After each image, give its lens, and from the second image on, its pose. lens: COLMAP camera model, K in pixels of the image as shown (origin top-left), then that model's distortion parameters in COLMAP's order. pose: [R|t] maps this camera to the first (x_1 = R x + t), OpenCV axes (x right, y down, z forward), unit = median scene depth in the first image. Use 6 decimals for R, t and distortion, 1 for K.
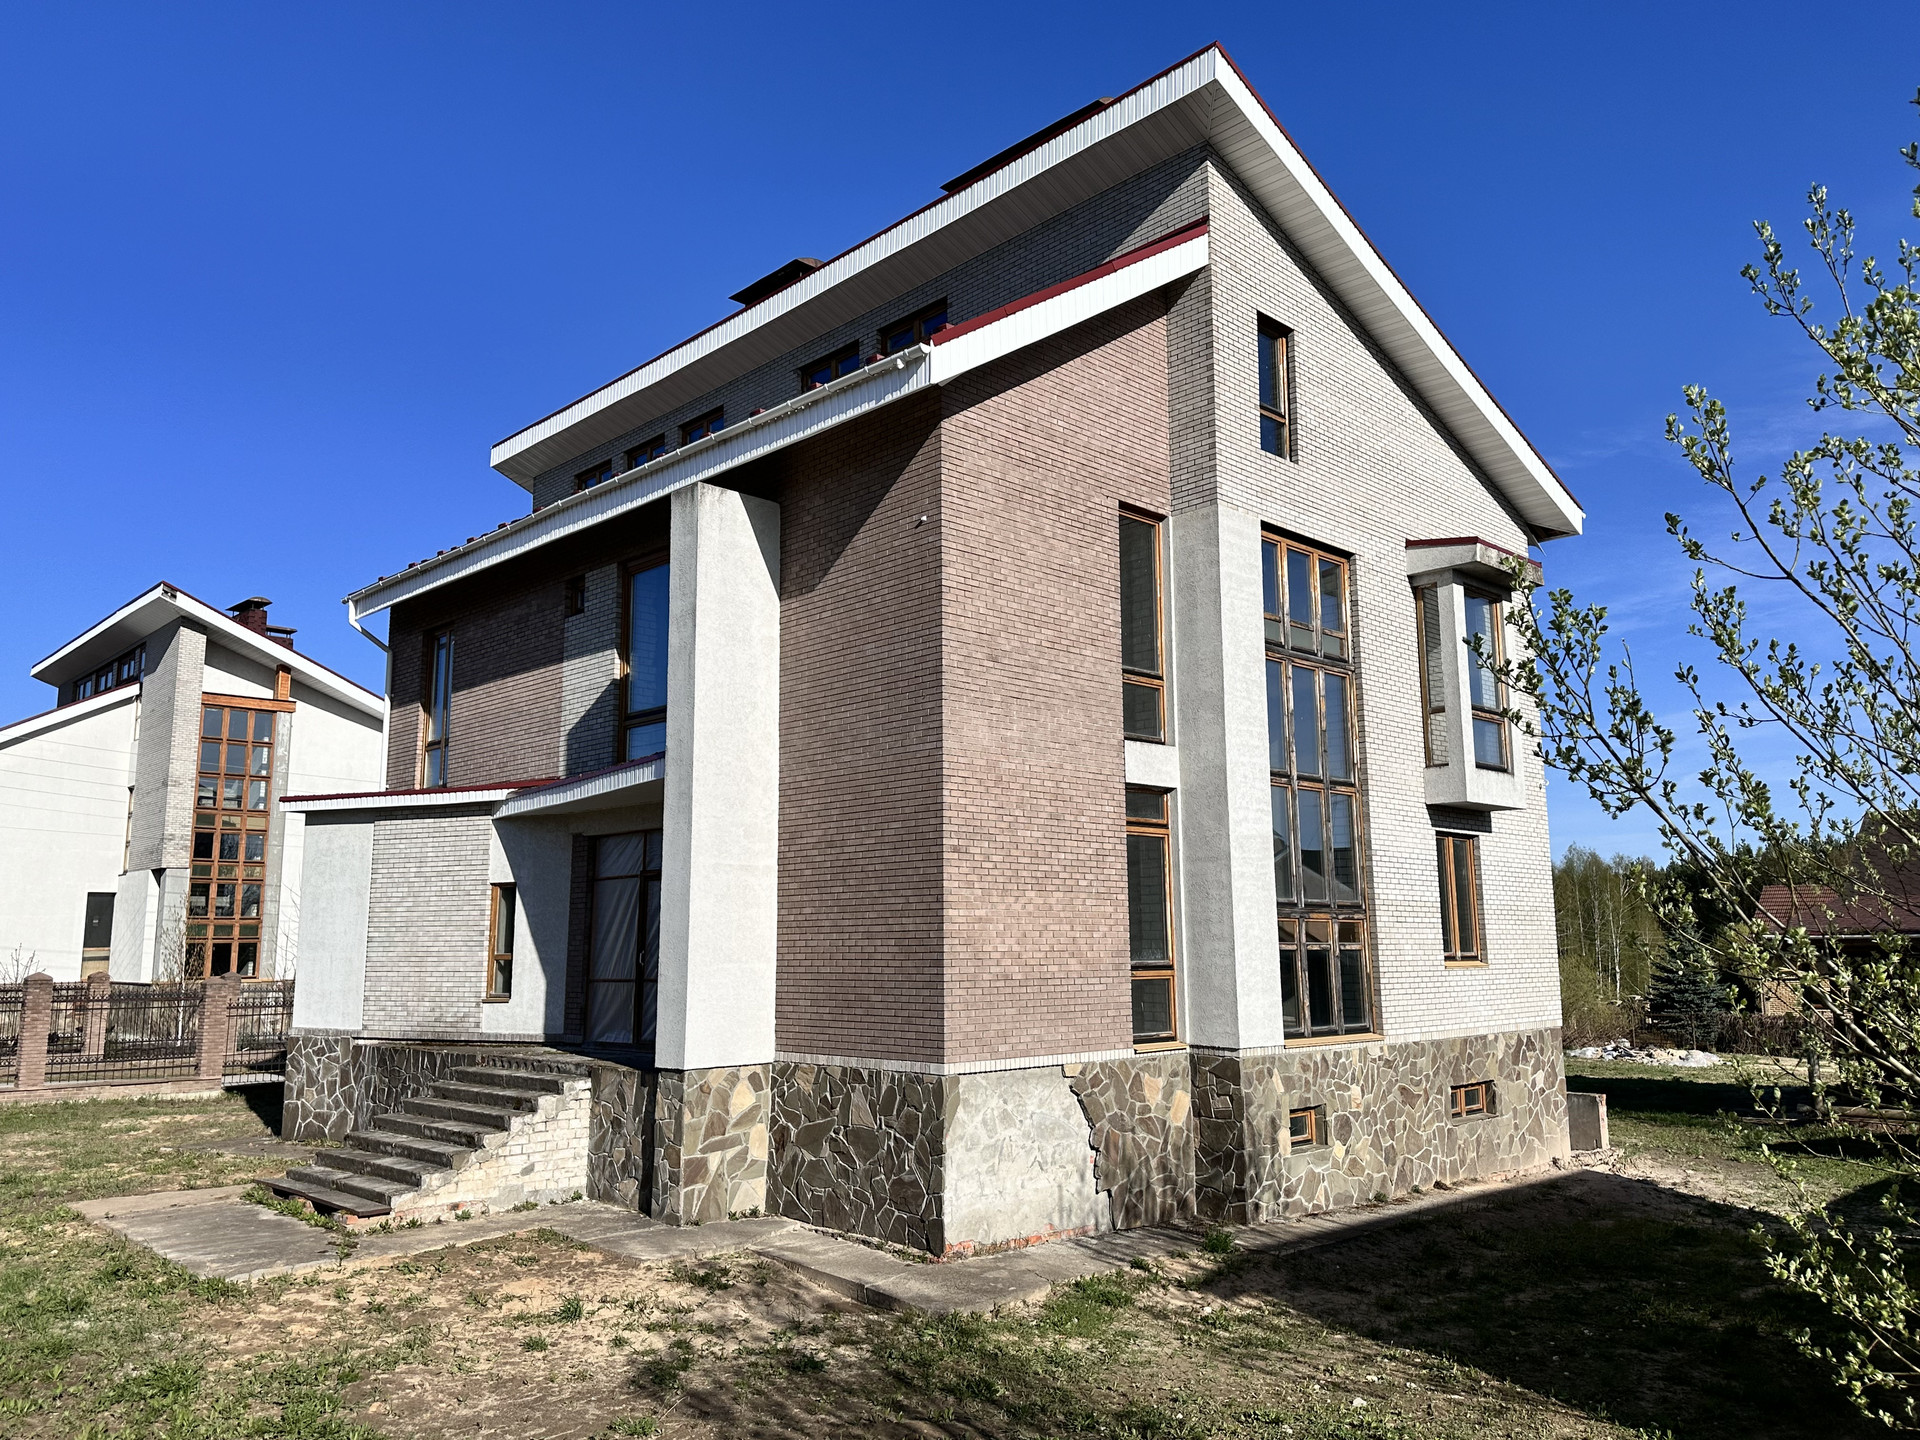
lens RADIAL K [[1425.5, 0, 959.7], [0, 1425.5, 700.9], [0, 0, 1]] dist [0.051077, -0.007501]
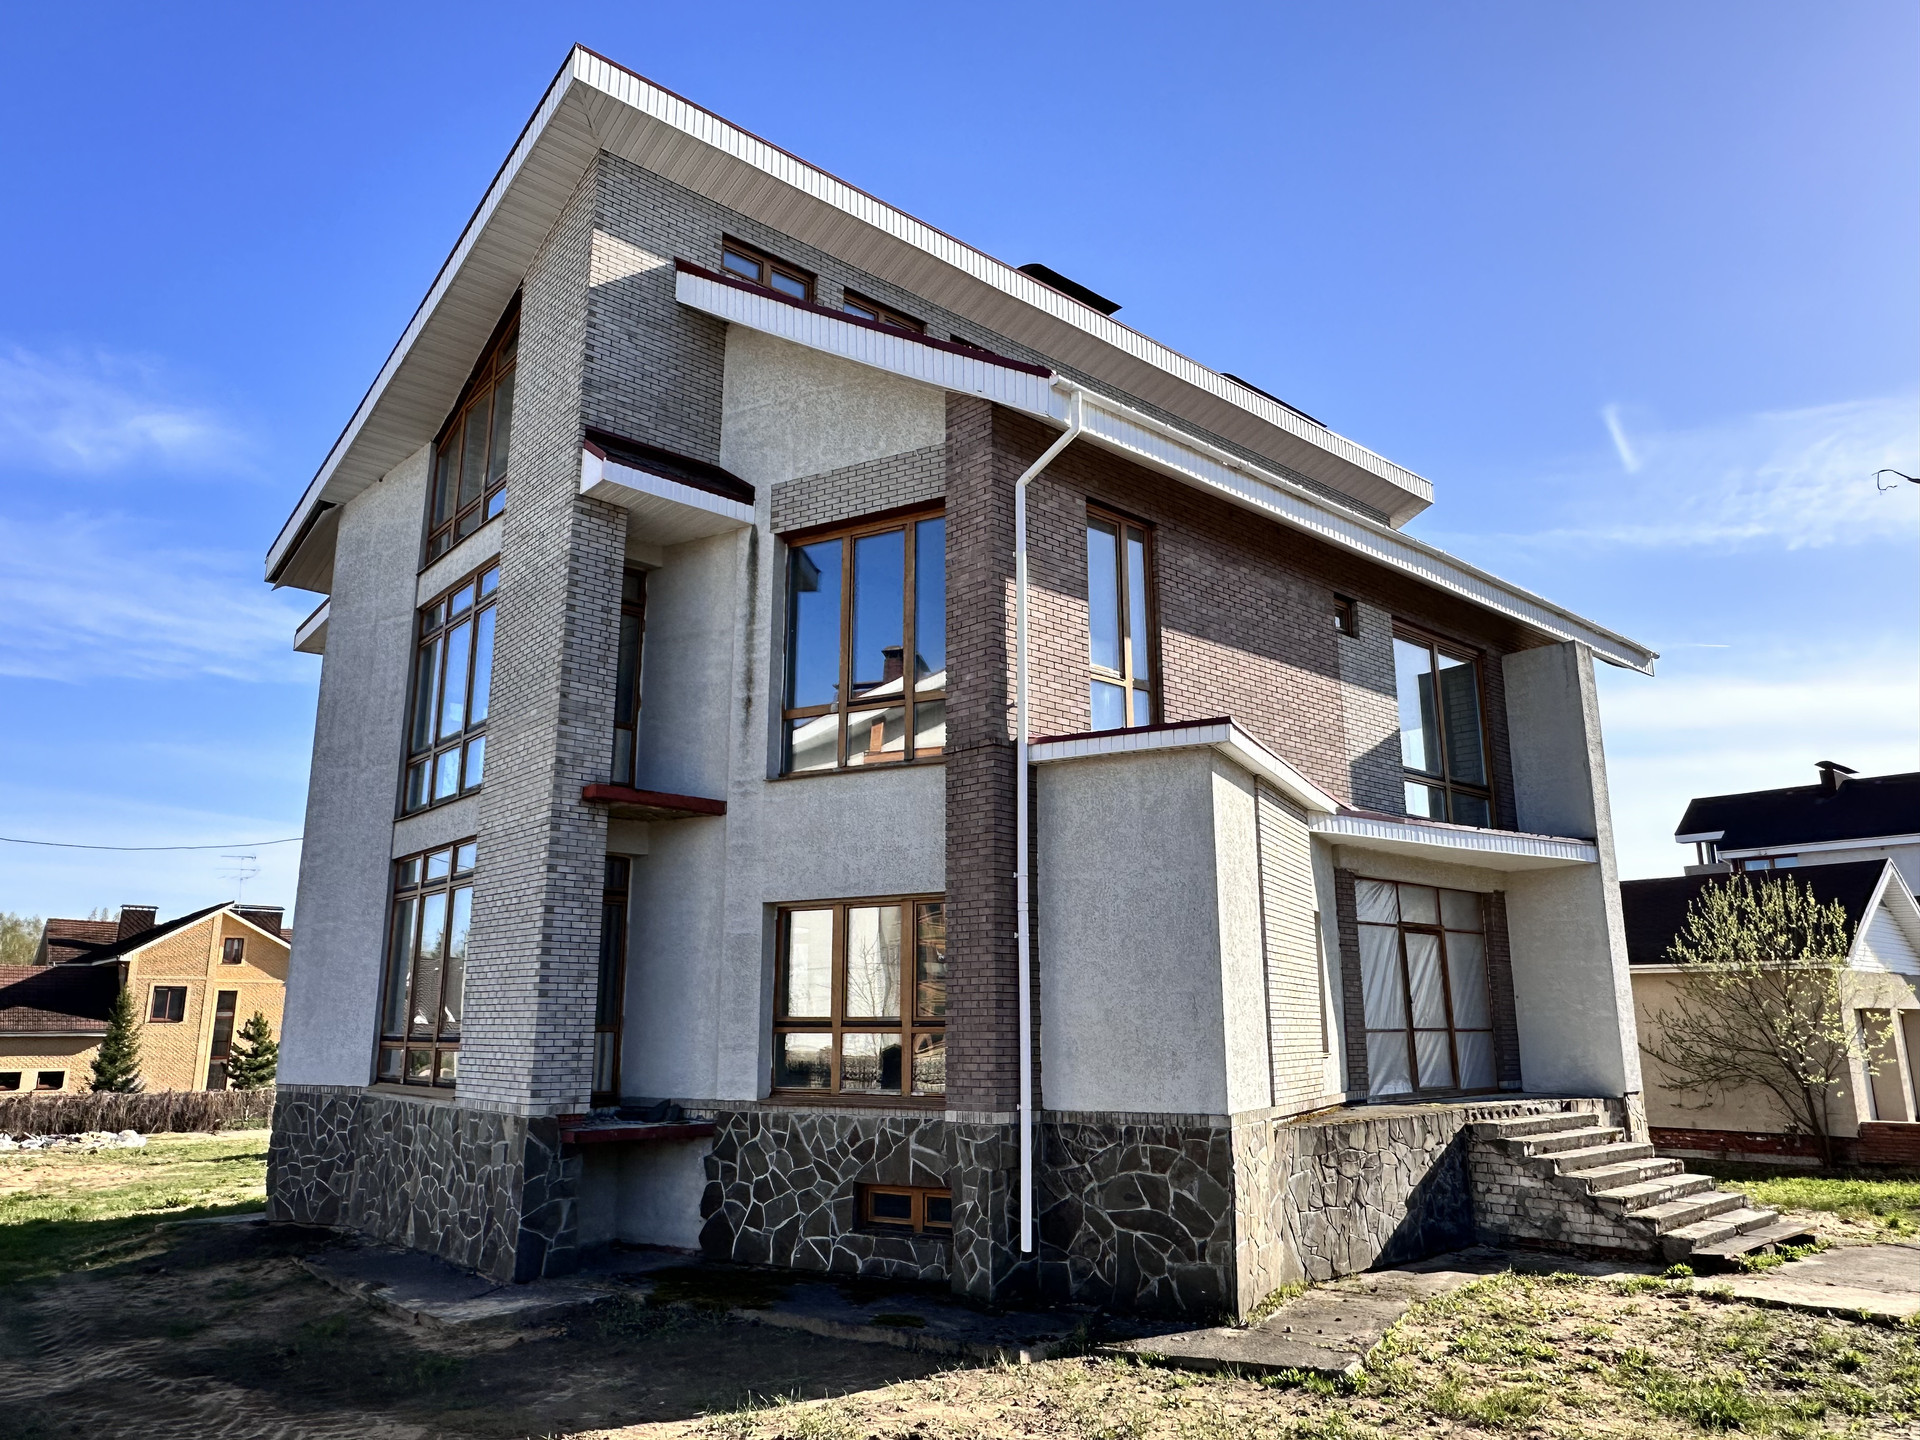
lens RADIAL K [[1276.8, 0, 956.0], [0, 1276.8, 733.7], [0, 0, 1]] dist [0.015704, -0.002935]
pose [[0.038800, 0.238281, 0.970421, -1.108220], [-0.154608, 0.960889, -0.229758, 0.239615], [-0.987214, -0.141120, 0.074122, 1.215998]]
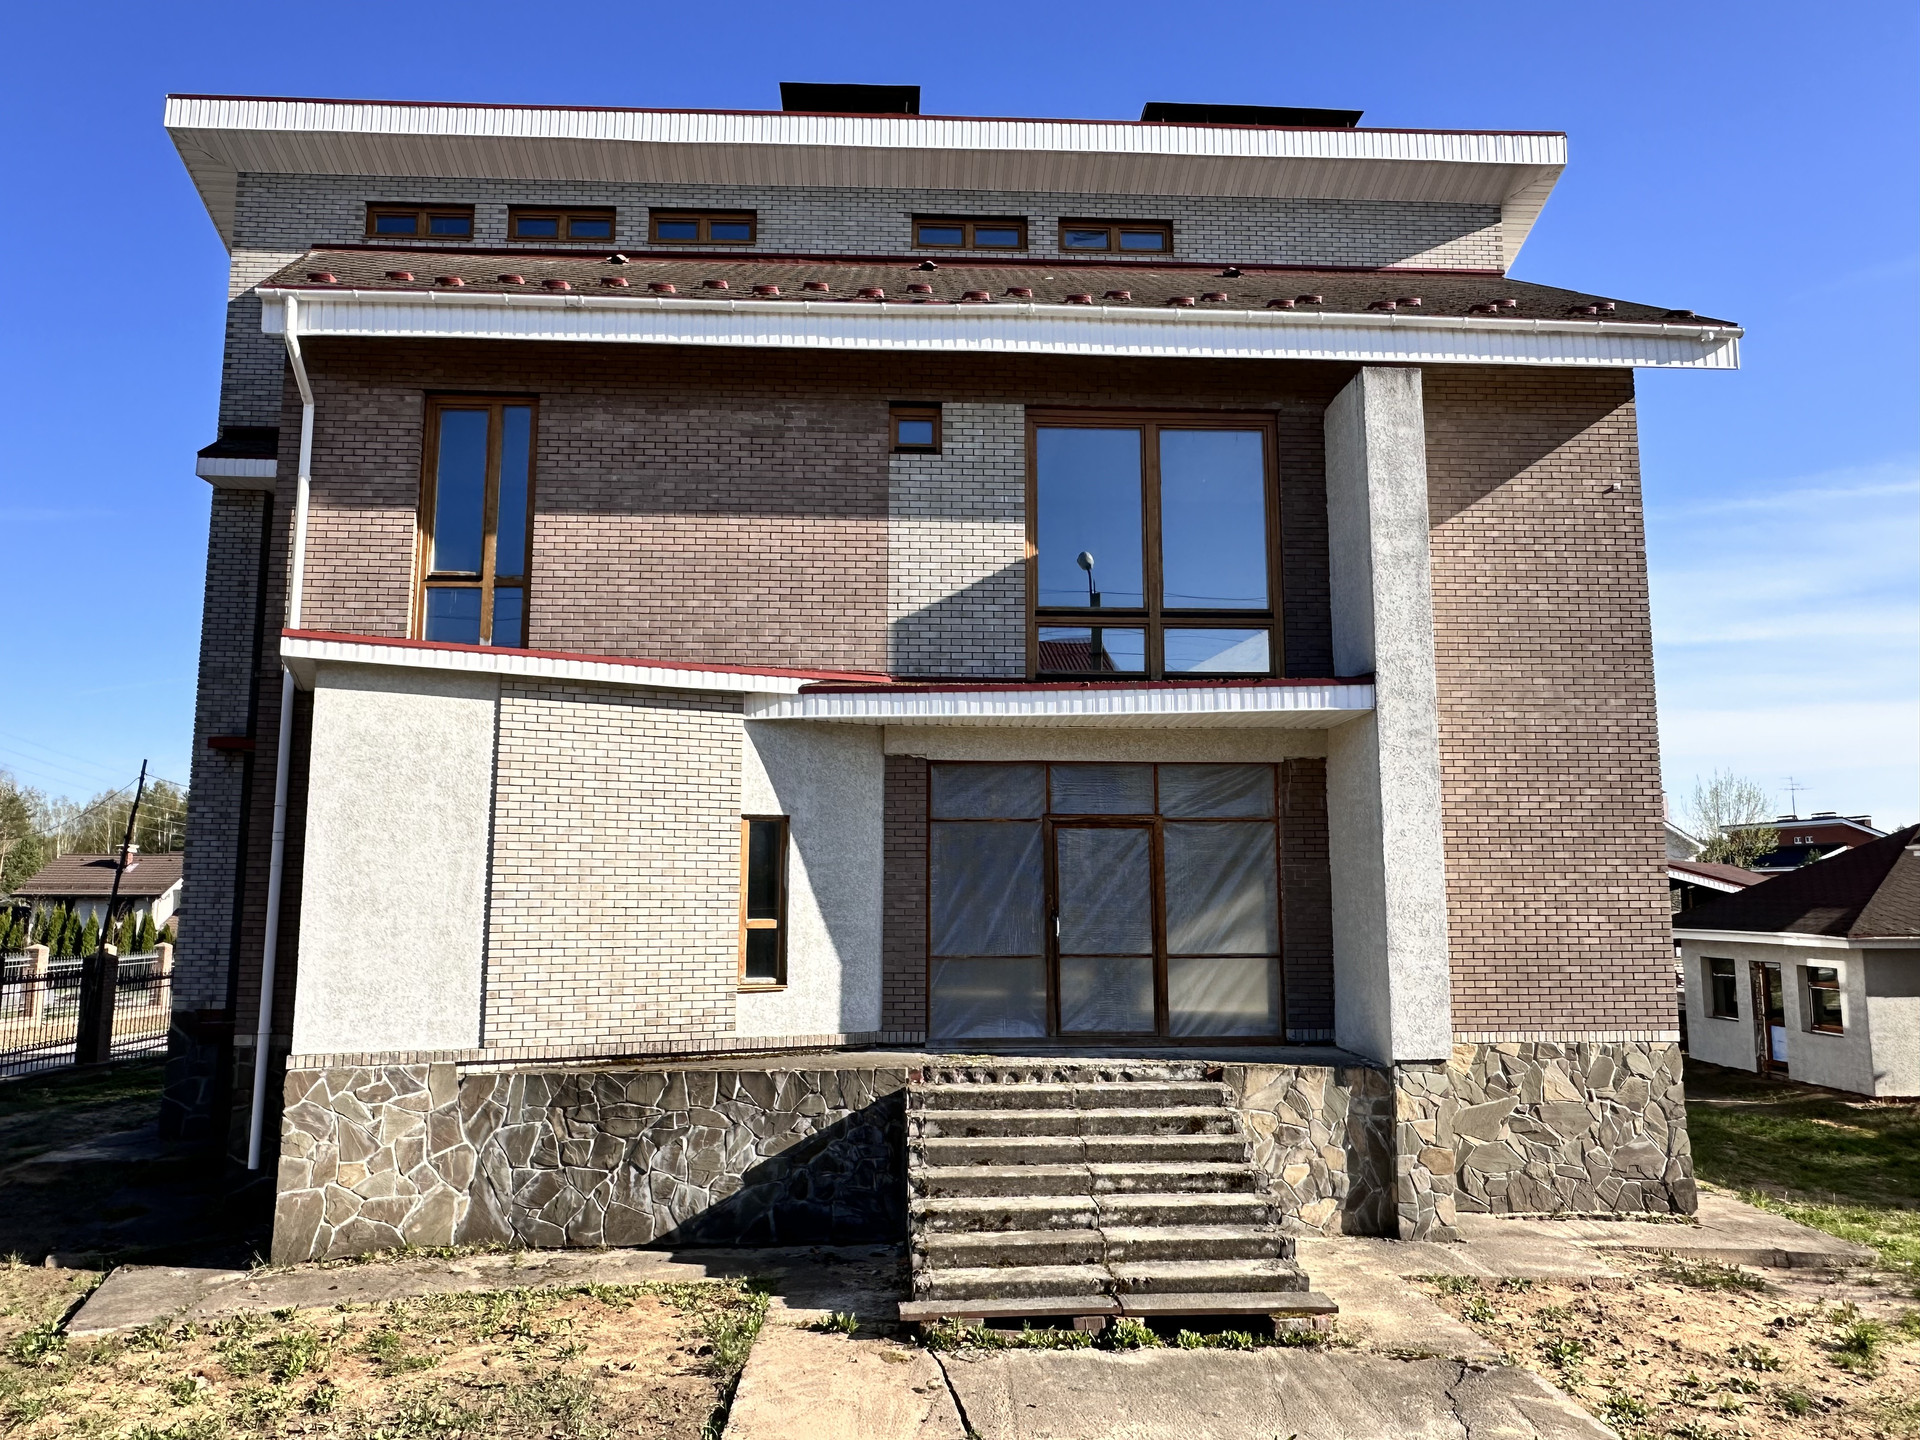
lens RADIAL K [[1276.8, 0, 959.9], [0, 1276.8, 730.5], [0, 0, 1]] dist [0.015704, -0.002935]
pose [[0.657244, 0.111754, 0.745346, -0.742007], [-0.130090, 0.990924, -0.033862, 0.099757], [-0.742365, -0.074706, 0.665817, 0.559651]]
